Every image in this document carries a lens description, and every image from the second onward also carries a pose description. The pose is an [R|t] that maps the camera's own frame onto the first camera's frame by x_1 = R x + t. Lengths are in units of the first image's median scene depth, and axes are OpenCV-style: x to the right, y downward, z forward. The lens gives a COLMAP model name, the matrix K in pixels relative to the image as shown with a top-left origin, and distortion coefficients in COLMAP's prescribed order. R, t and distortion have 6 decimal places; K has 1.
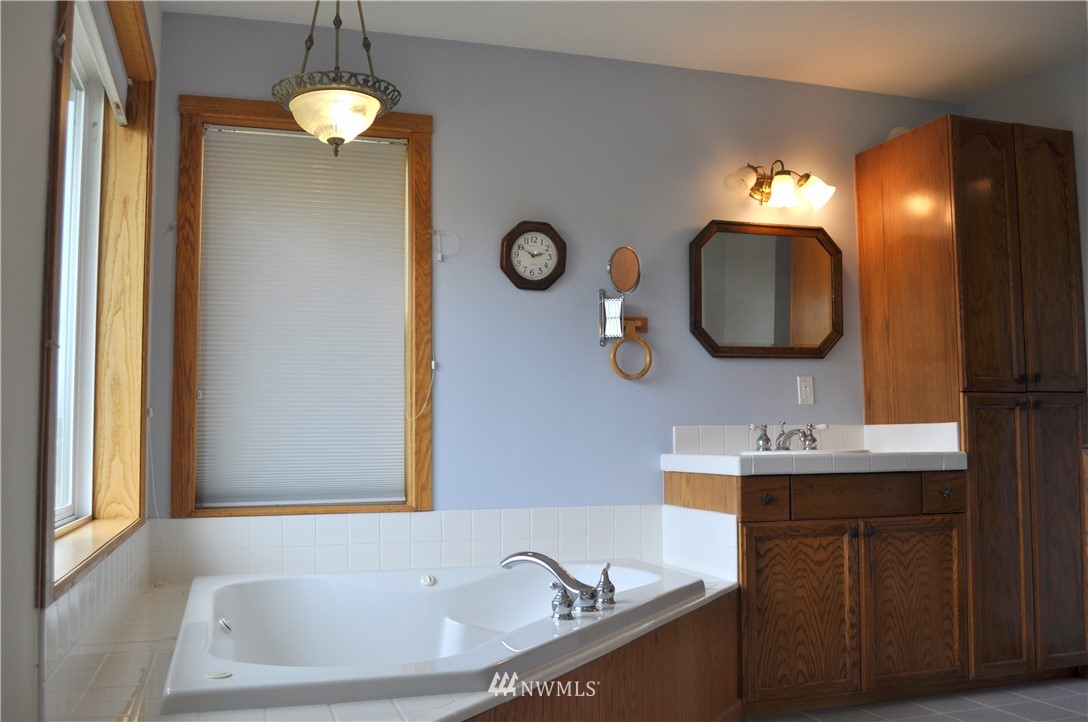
lens RADIAL K [[966.7, 0, 512.7], [0, 966.7, 361.1], [0, 0, 1]] dist [-0.059493, 0.000174]
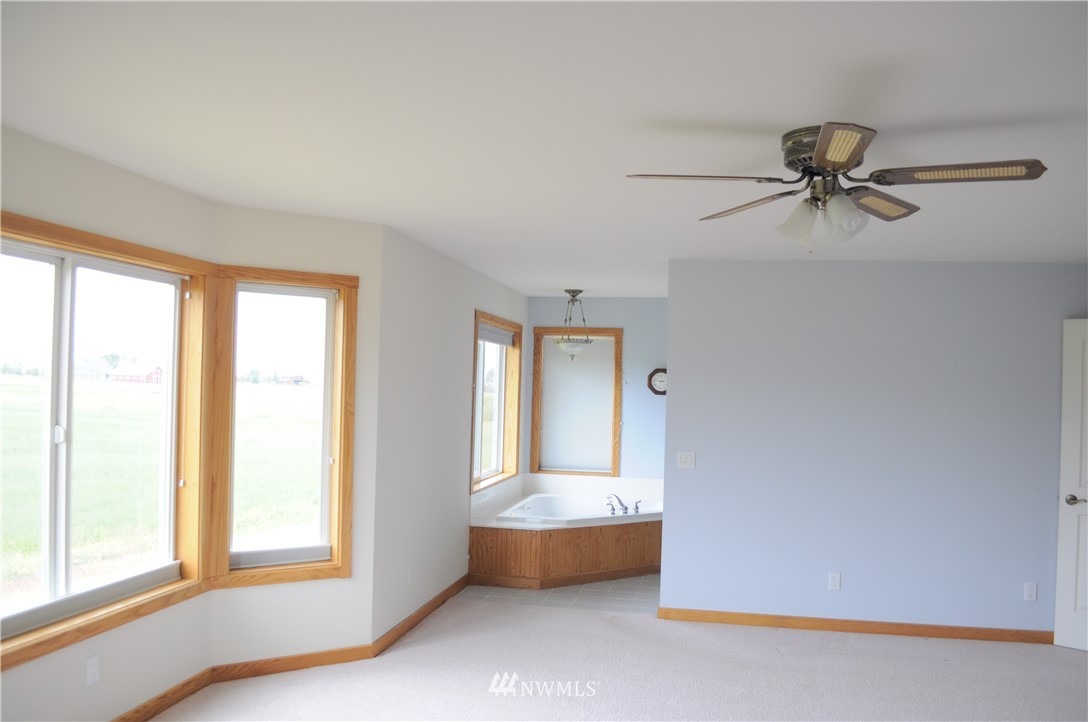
lens RADIAL K [[837.1, 0, 523.0], [0, 837.1, 365.2], [0, 0, 1]] dist [-0.107714, -0.006291]
pose [[0.873195, 0.020304, -0.486948, 0.832360], [0.007815, 0.998420, 0.055645, -0.297384], [0.487308, -0.052394, 0.871657, -1.189404]]
